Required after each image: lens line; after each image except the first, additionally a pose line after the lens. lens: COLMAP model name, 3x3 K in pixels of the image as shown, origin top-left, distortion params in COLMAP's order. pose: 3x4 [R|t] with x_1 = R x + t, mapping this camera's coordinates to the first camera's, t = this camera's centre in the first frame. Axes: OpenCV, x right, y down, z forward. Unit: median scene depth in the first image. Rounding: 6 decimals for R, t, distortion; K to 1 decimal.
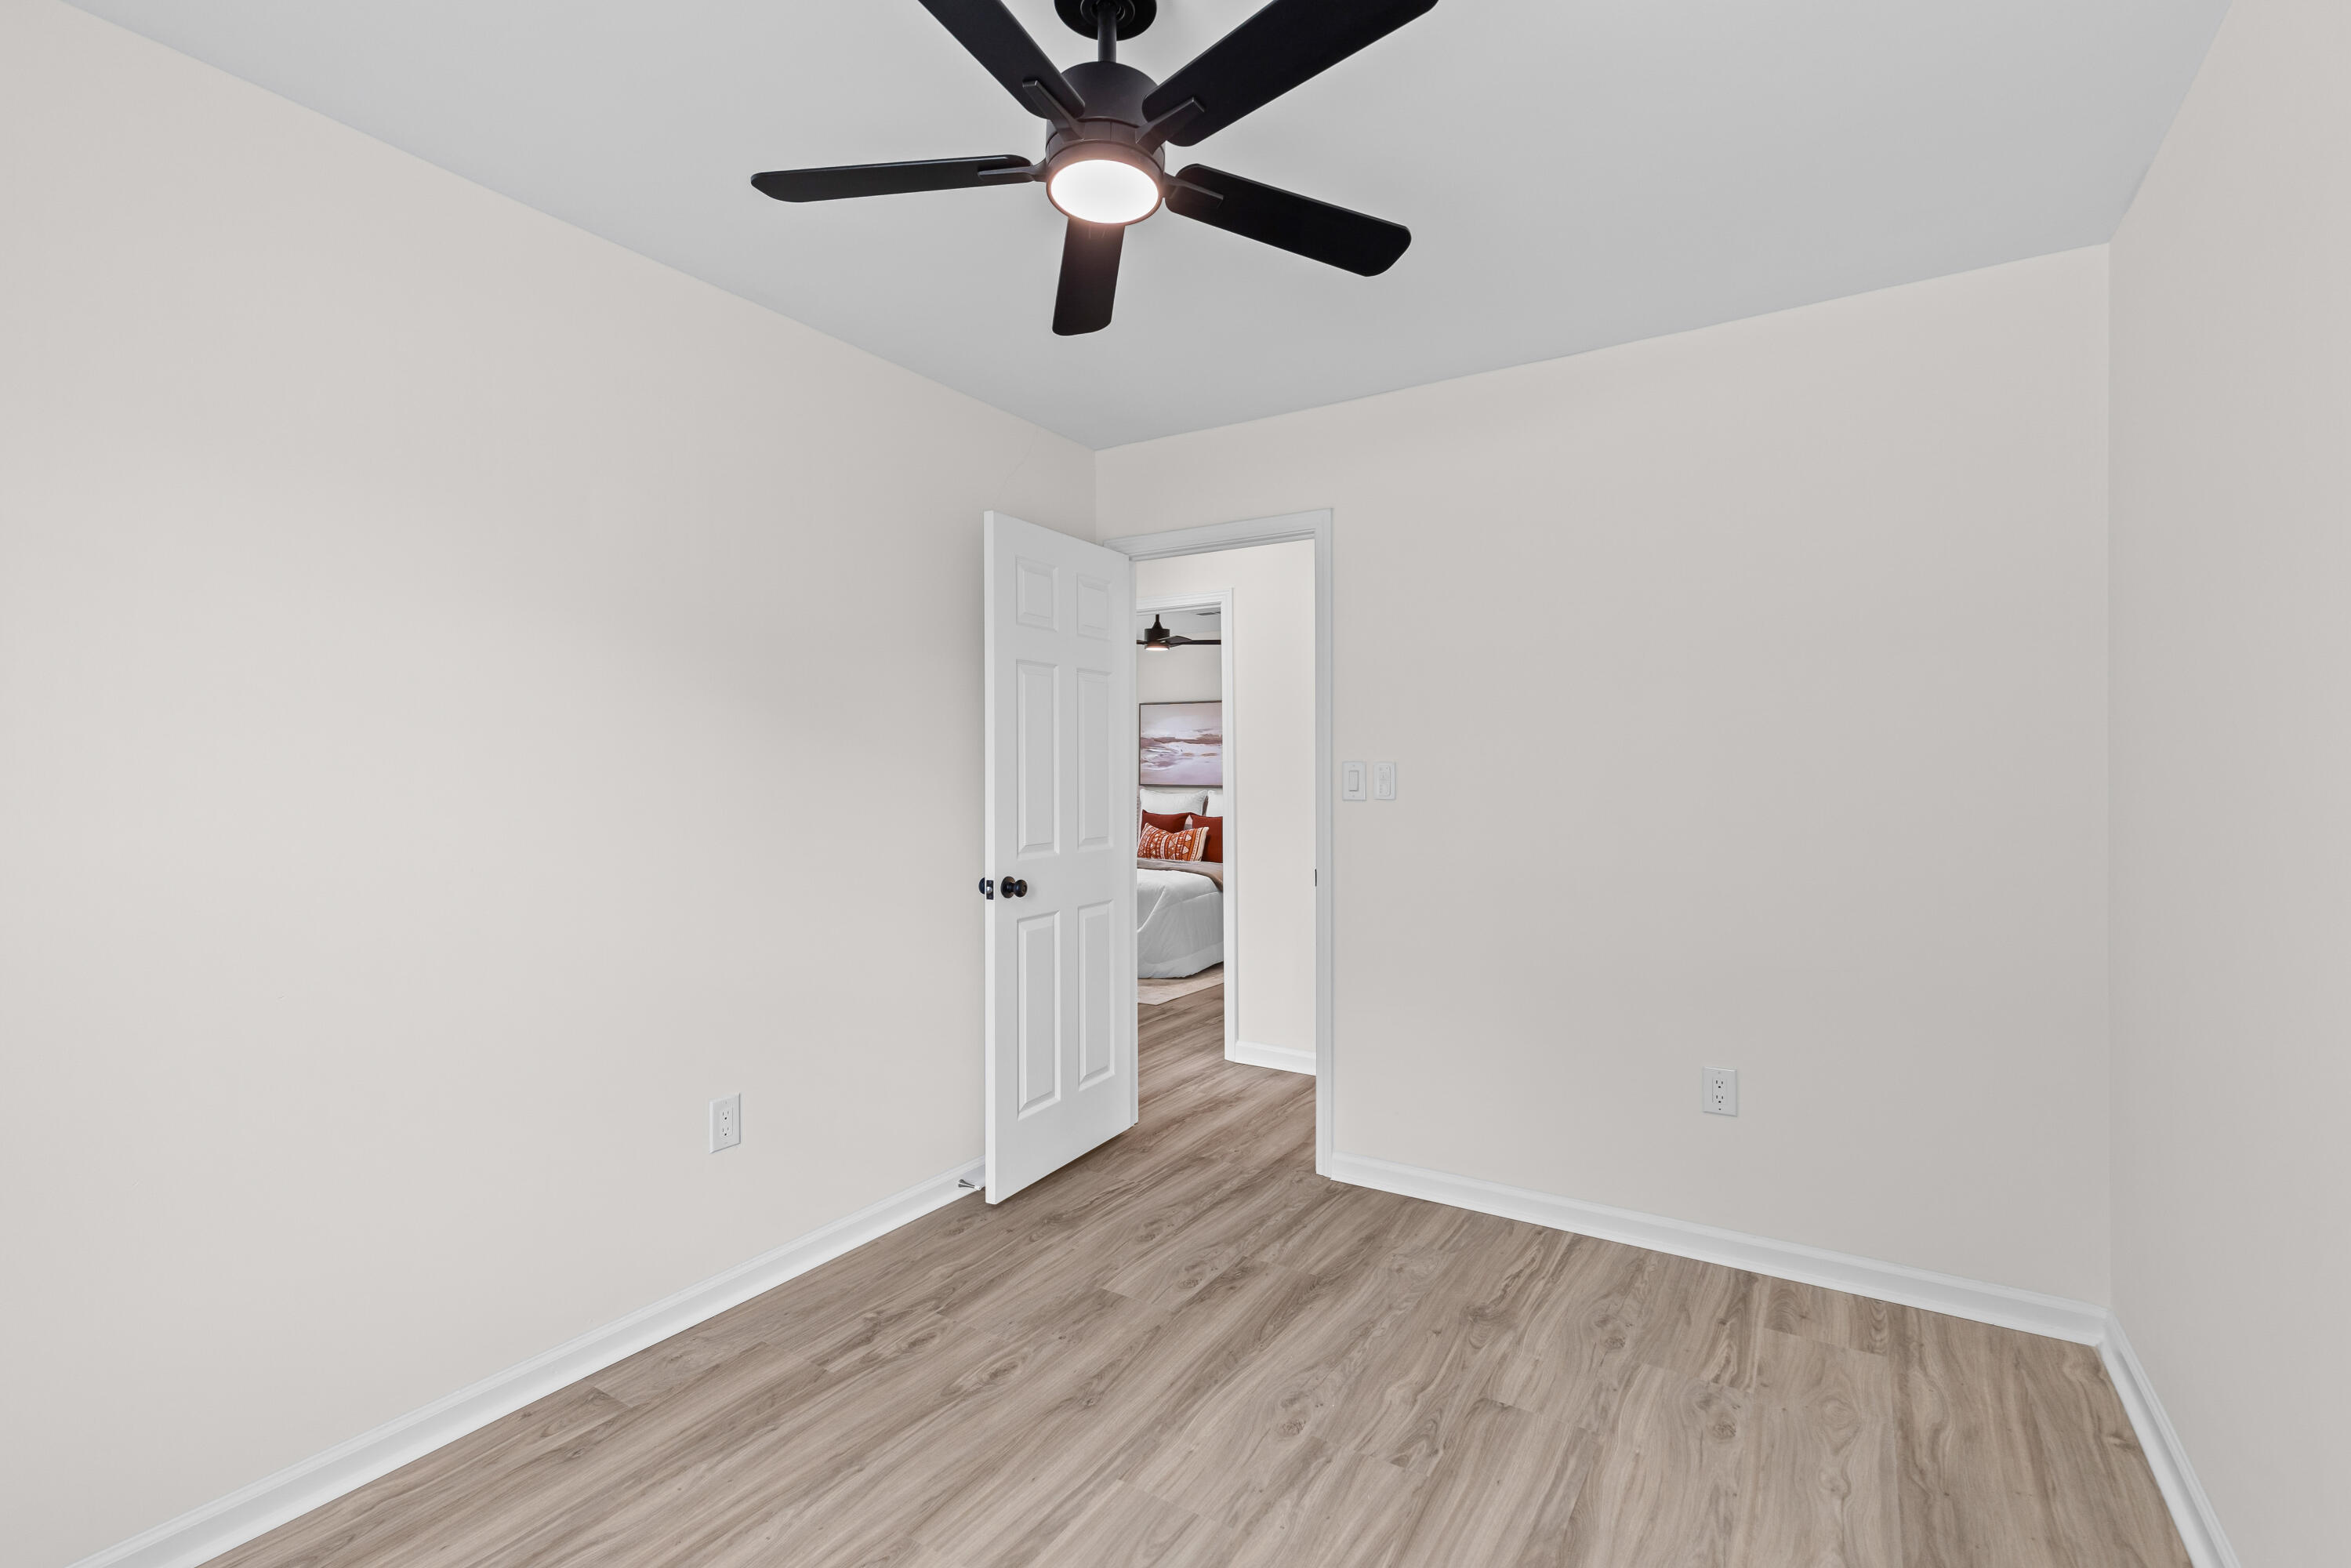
lens RADIAL K [[1065.1, 0, 1175.5], [0, 1065.1, 784.0], [0, 0, 1]] dist [0.002233, 0.000636]
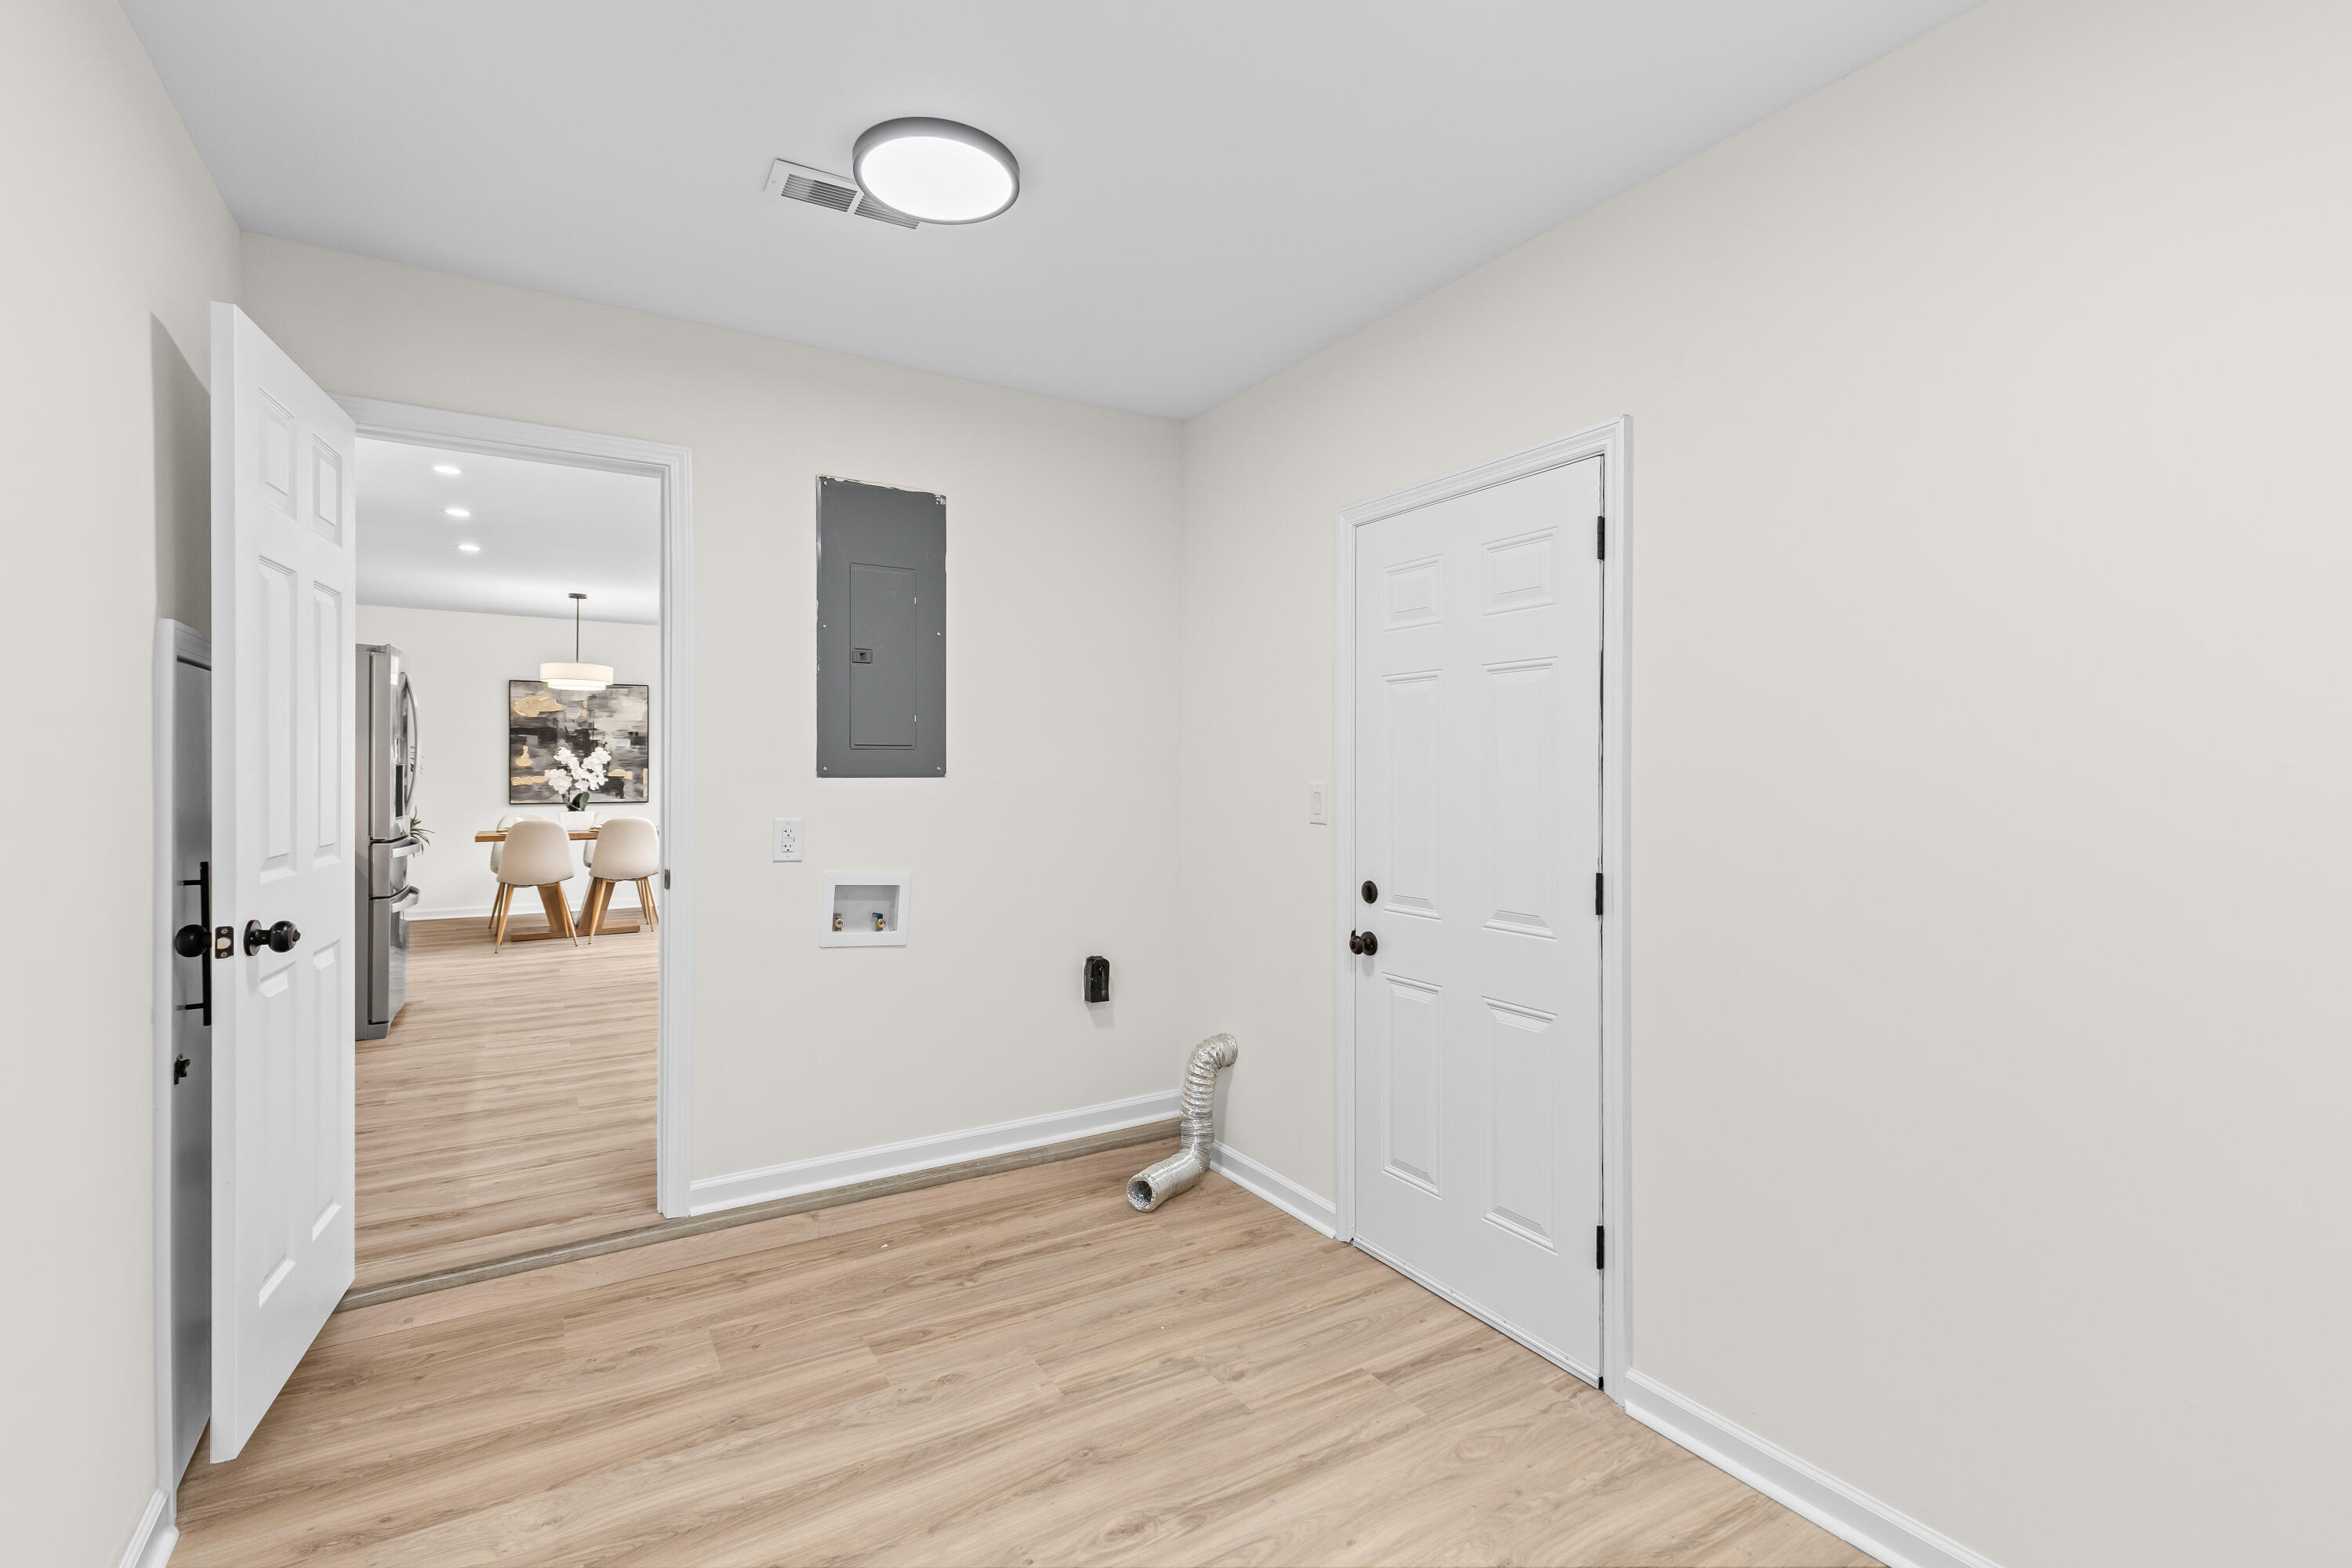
lens RADIAL K [[1065.5, 0, 1176.0], [0, 1065.5, 784.0], [0, 0, 1]] dist [0.002233, 0.000636]
pose [[-0.895811, -0.005476, 0.444401, -0.621524], [0.002670, 0.999840, 0.017701, -0.043422], [-0.444426, 0.017043, -0.895653, 1.903122]]
